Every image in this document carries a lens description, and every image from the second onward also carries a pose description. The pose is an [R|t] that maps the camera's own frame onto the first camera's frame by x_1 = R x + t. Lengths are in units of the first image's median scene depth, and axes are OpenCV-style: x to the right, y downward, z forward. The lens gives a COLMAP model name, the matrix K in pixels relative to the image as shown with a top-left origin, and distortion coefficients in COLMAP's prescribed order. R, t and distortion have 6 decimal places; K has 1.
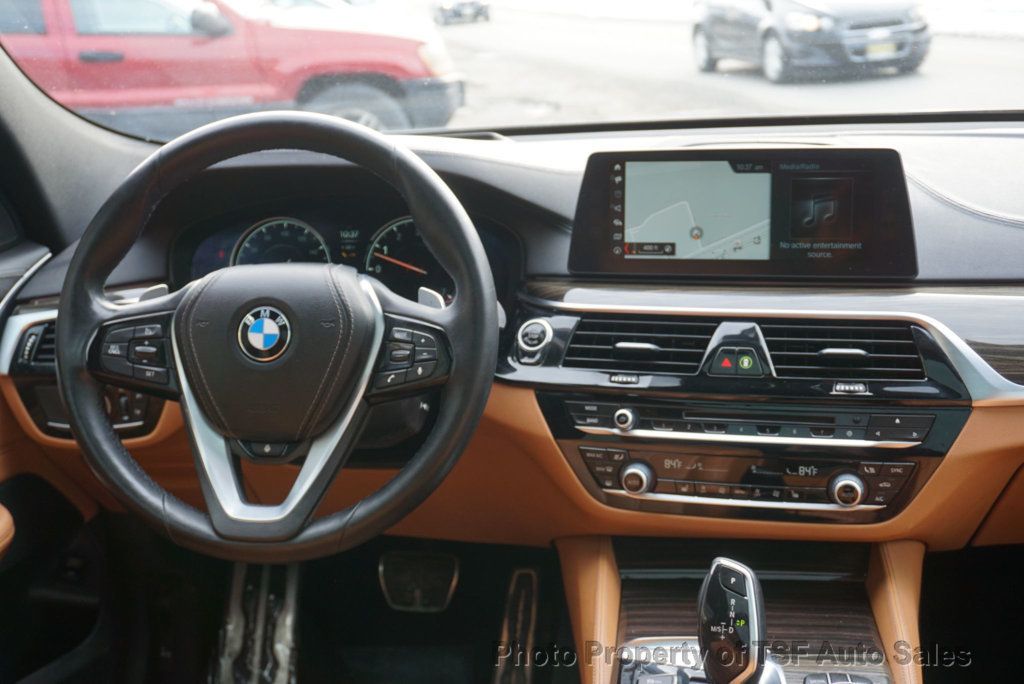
lens RADIAL K [[1278.2, 0, 512.0], [0, 1278.2, 342.0], [0, 0, 1]] dist [-0.001274, -0.018980]
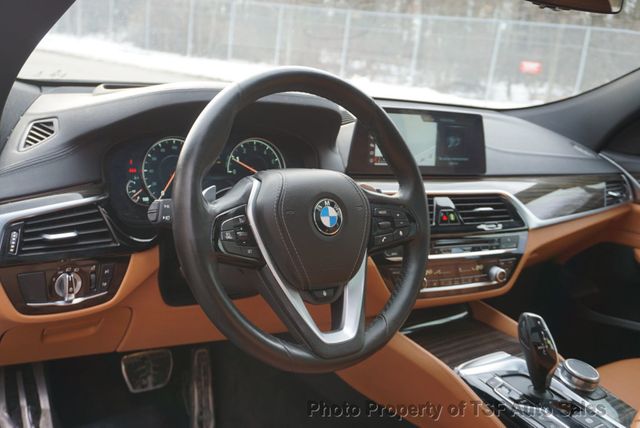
lens RADIAL K [[623.8, 0, 320.0], [0, 623.8, 214.0], [0, 0, 1]] dist [-0.007934, -0.001656]
pose [[0.709312, -0.055830, 0.702680, -0.630790], [0.042541, 0.998432, 0.036386, -0.032387], [-0.703610, 0.004084, 0.710575, 0.436505]]
